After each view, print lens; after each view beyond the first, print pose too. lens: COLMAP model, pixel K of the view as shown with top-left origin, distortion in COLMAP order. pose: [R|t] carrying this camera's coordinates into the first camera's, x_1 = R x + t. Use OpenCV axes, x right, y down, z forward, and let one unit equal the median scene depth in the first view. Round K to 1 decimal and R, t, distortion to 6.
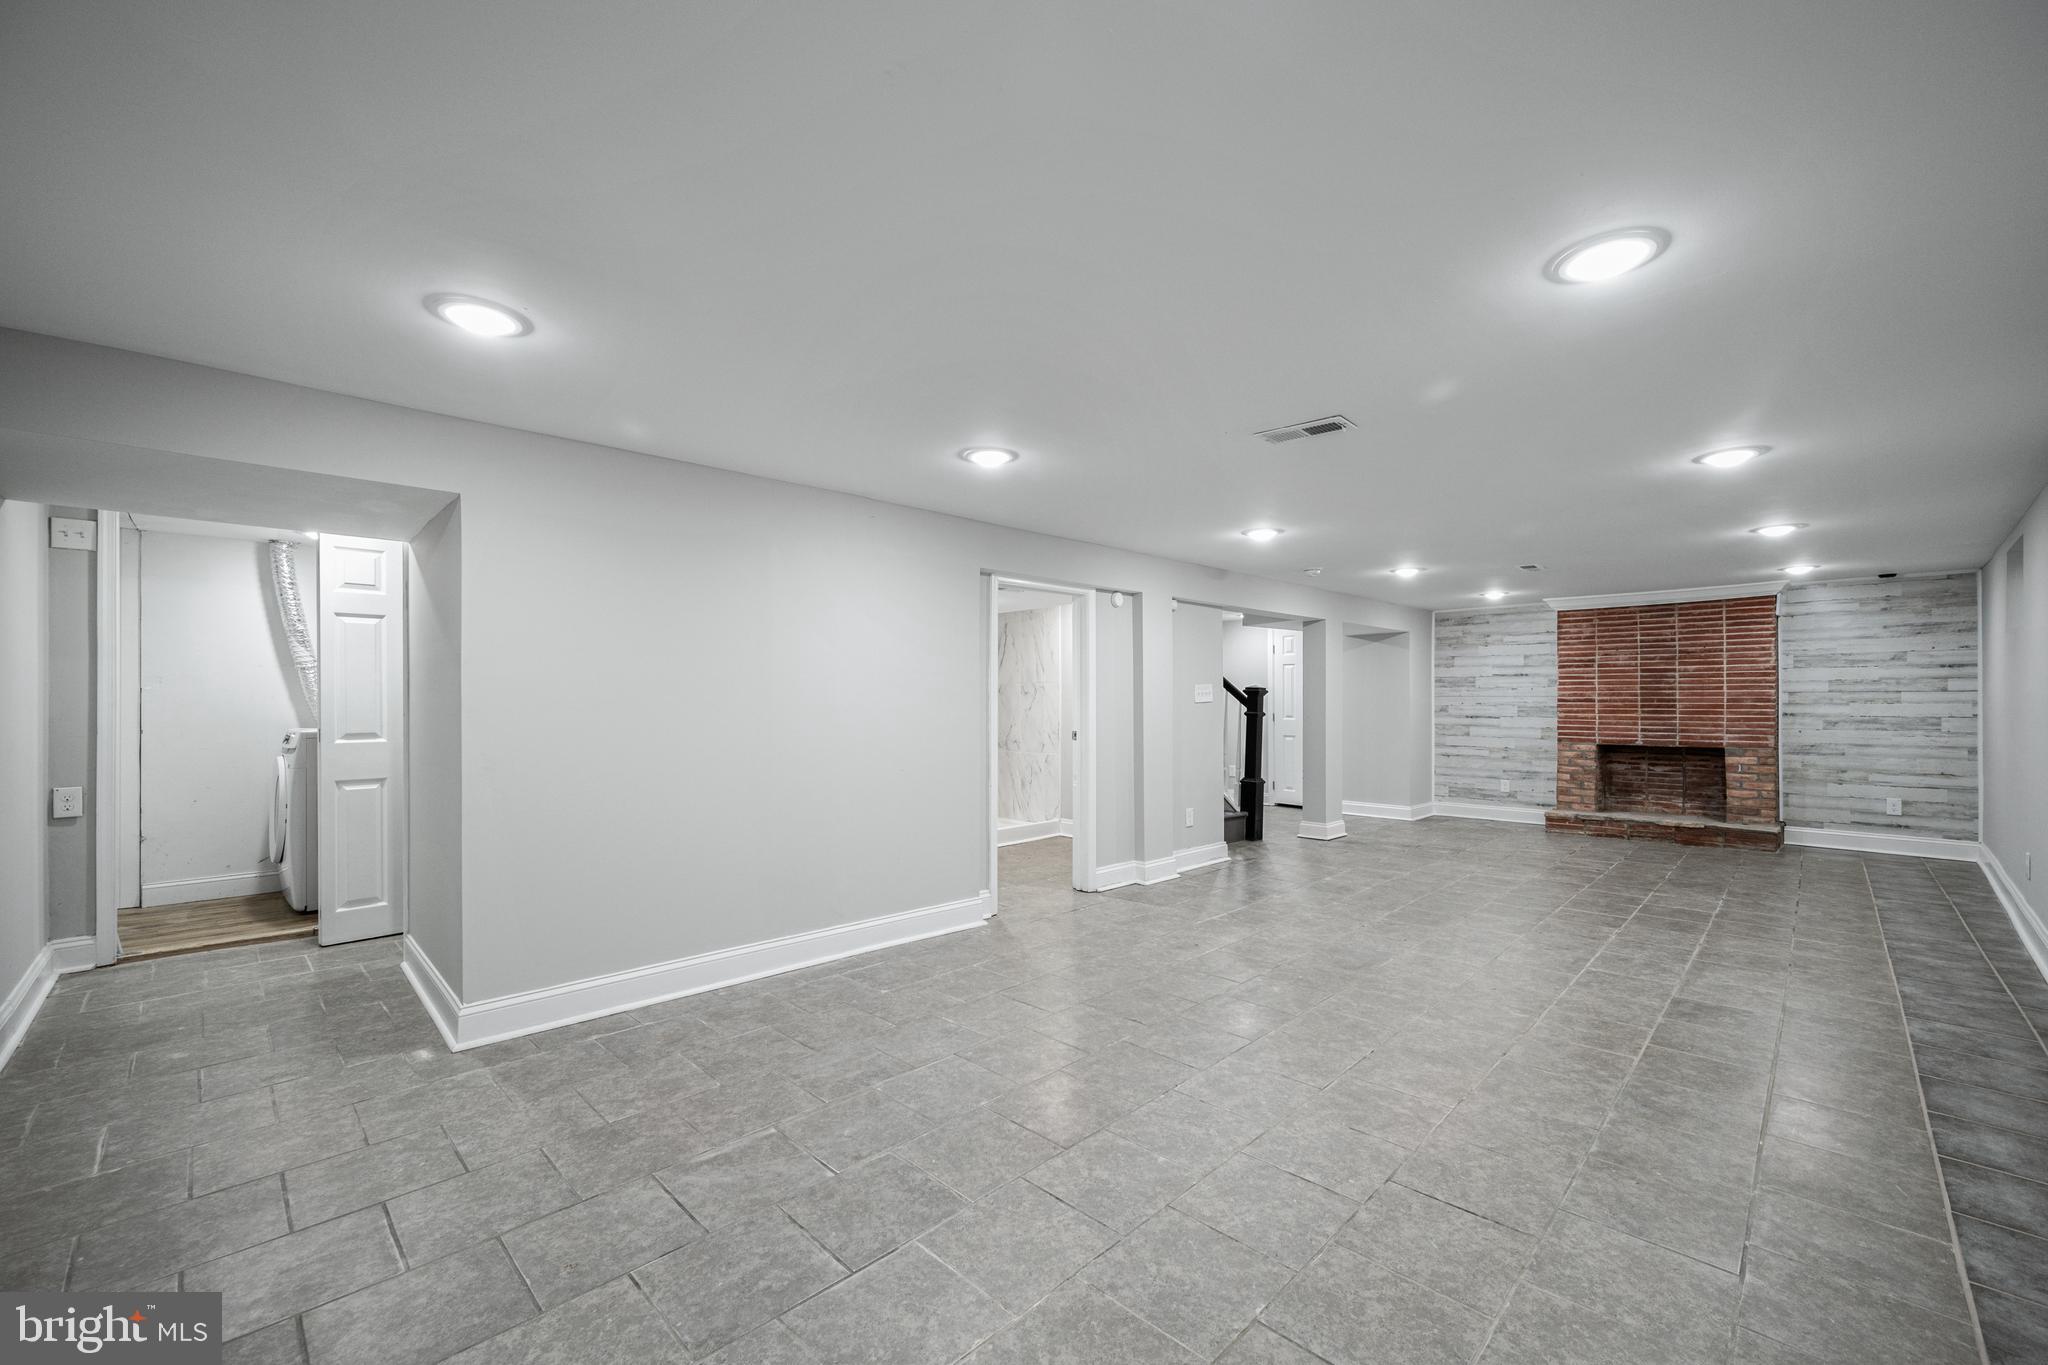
lens RADIAL K [[826.3, 0, 1024.0], [0, 826.3, 682.5], [0, 0, 1]] dist [-0.000185, 0.000194]
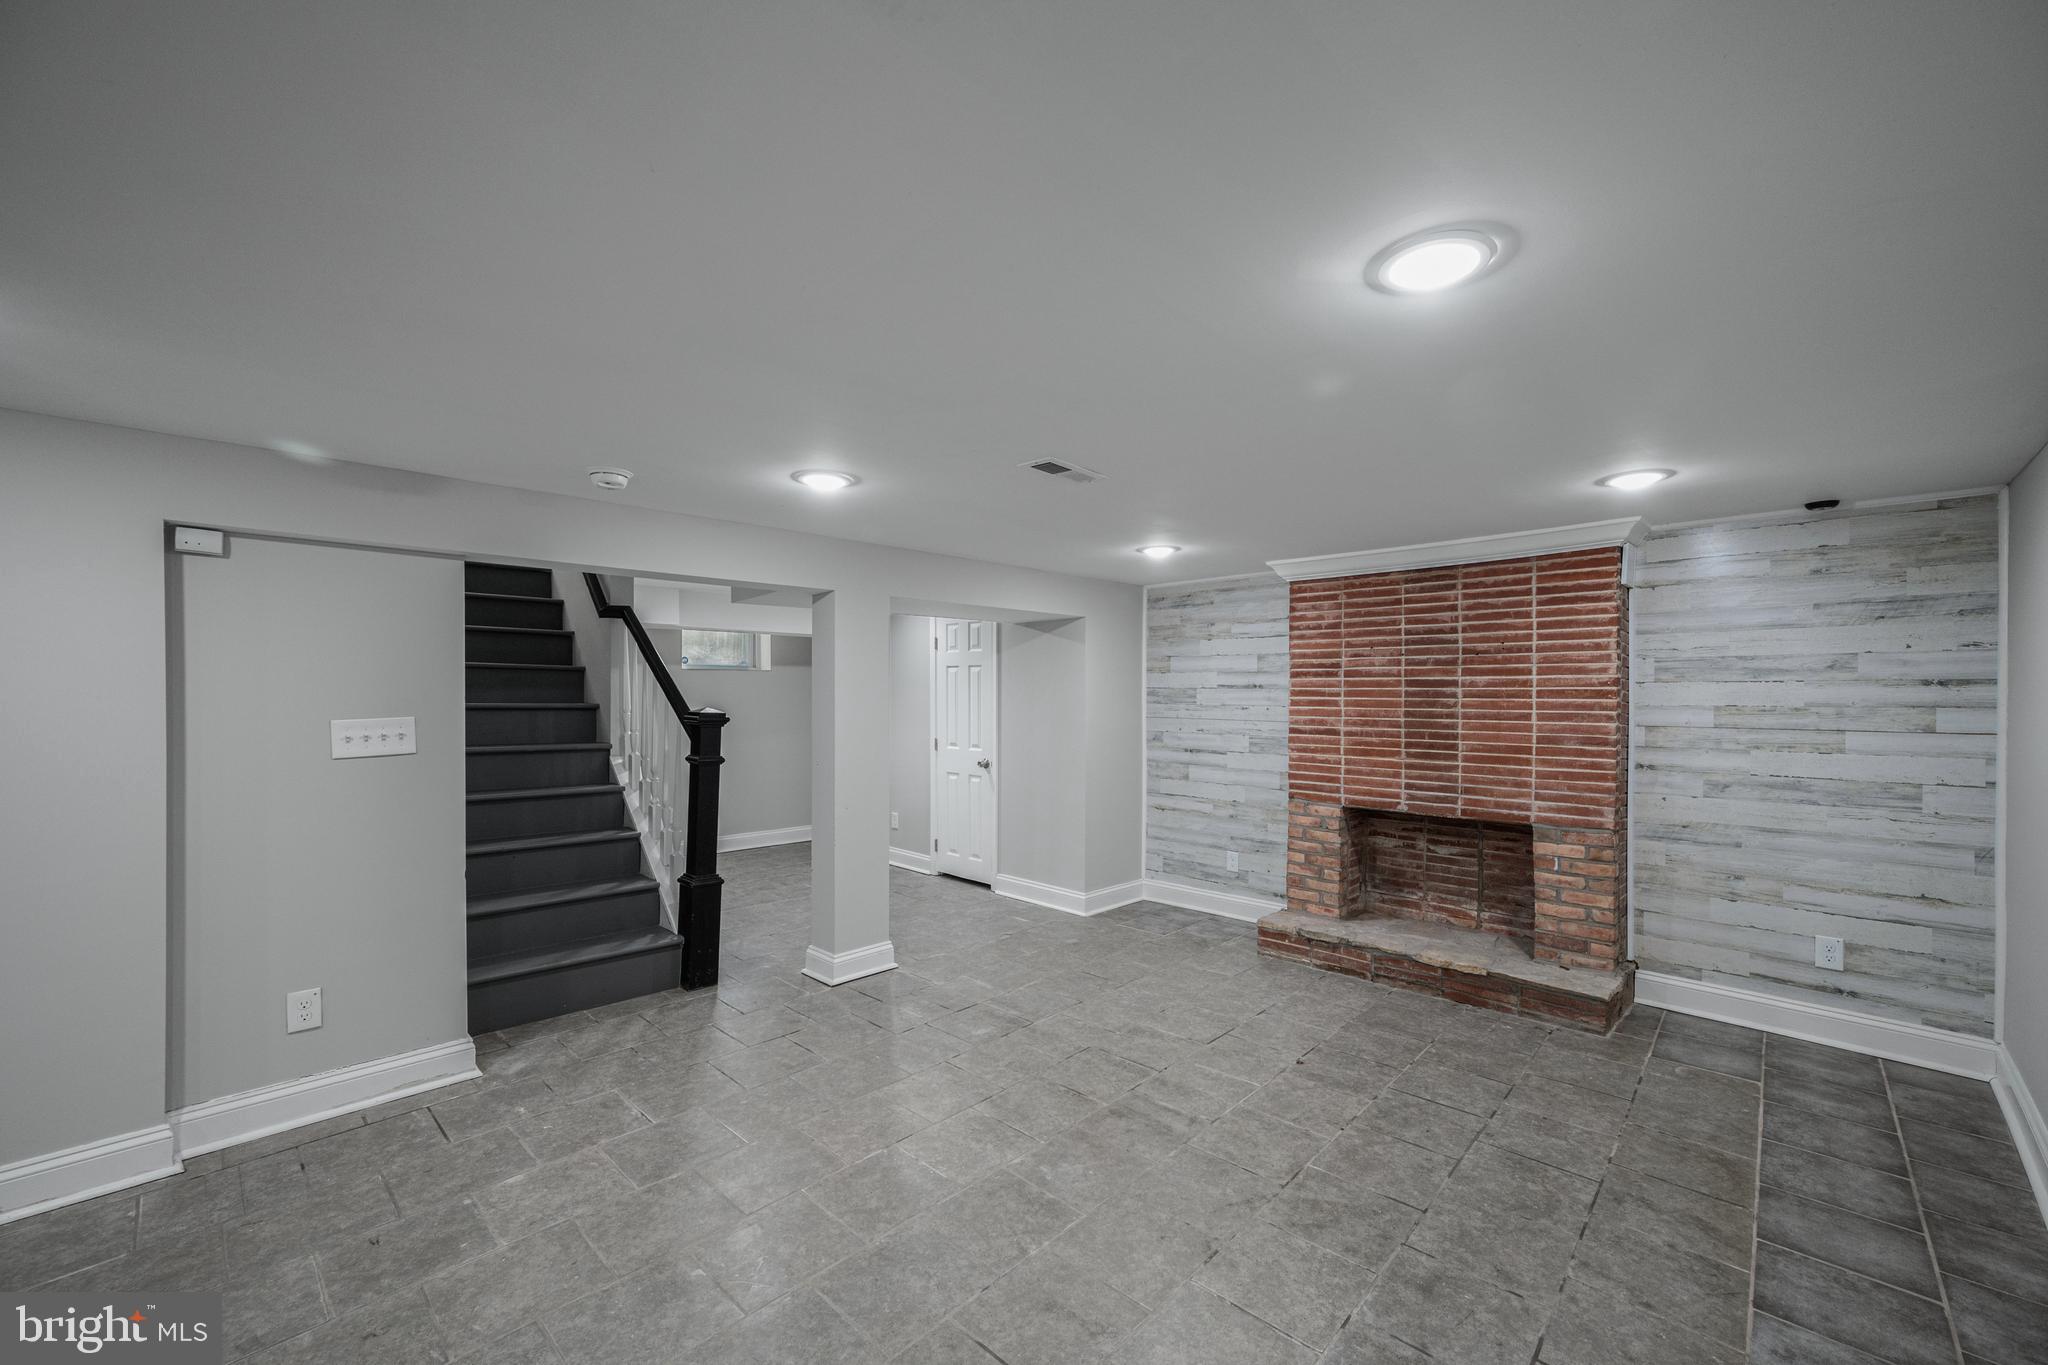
lens RADIAL K [[813.8, 0, 1024.0], [0, 813.8, 682.5], [0, 0, 1]] dist [0.000895, -0.000260]
pose [[0.999898, 0.003586, 0.013861, 0.509114], [-0.003710, 0.999953, 0.008971, -0.020577], [-0.013828, -0.009022, 0.999864, 0.469220]]
